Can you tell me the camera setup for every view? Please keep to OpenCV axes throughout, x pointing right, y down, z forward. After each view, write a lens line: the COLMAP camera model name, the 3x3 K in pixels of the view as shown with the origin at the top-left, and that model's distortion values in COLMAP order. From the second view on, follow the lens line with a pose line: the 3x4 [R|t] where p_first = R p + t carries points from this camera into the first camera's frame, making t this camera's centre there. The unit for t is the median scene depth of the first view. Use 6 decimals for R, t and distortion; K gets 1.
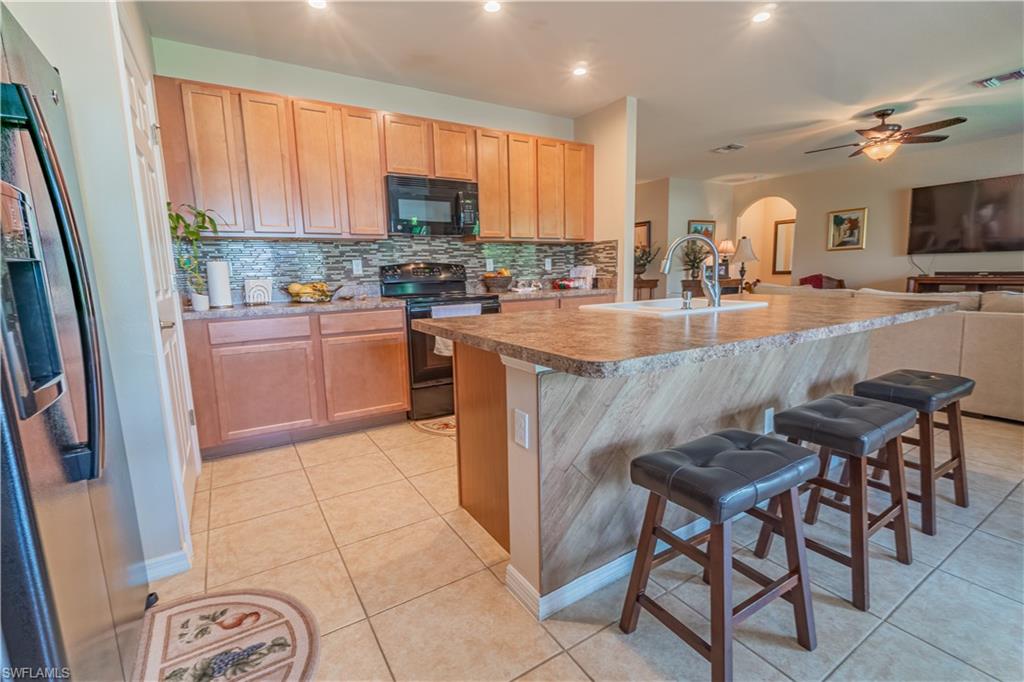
lens RADIAL K [[454.0, 0, 508.0], [0, 454.0, 340.3], [0, 0, 1]] dist [-0.001619, 0.000567]
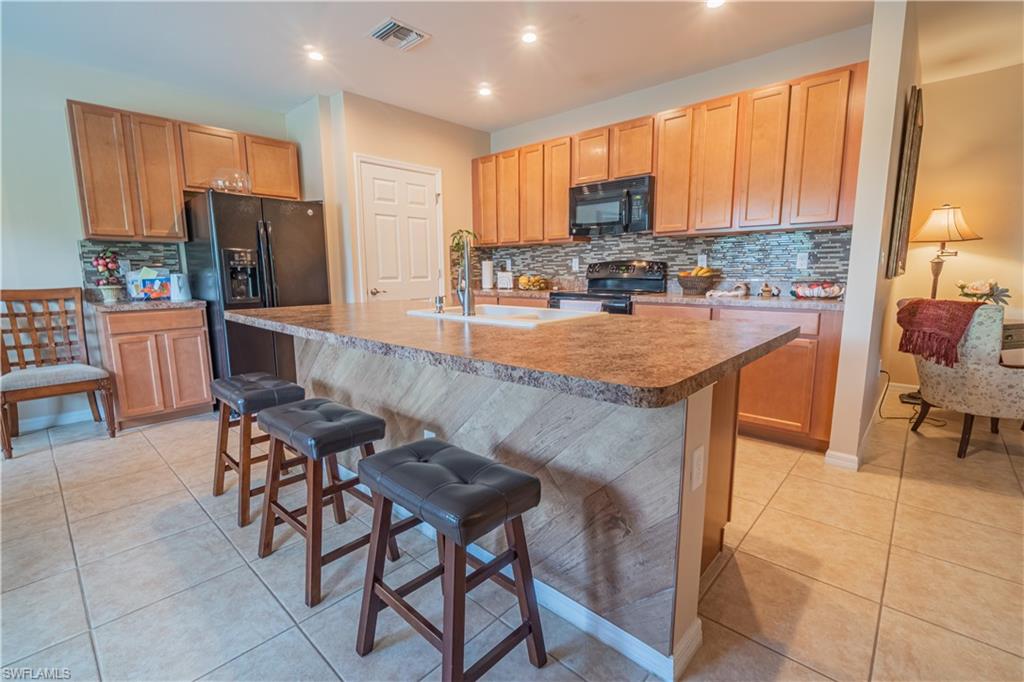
lens RADIAL K [[454.0, 0, 508.0], [0, 454.0, 340.3], [0, 0, 1]] dist [-0.001619, 0.000567]
pose [[0.262870, 0.166823, -0.950300, 0.794127], [-0.146264, 0.980446, 0.131656, -0.091845], [0.953680, 0.104387, 0.282130, 0.484765]]
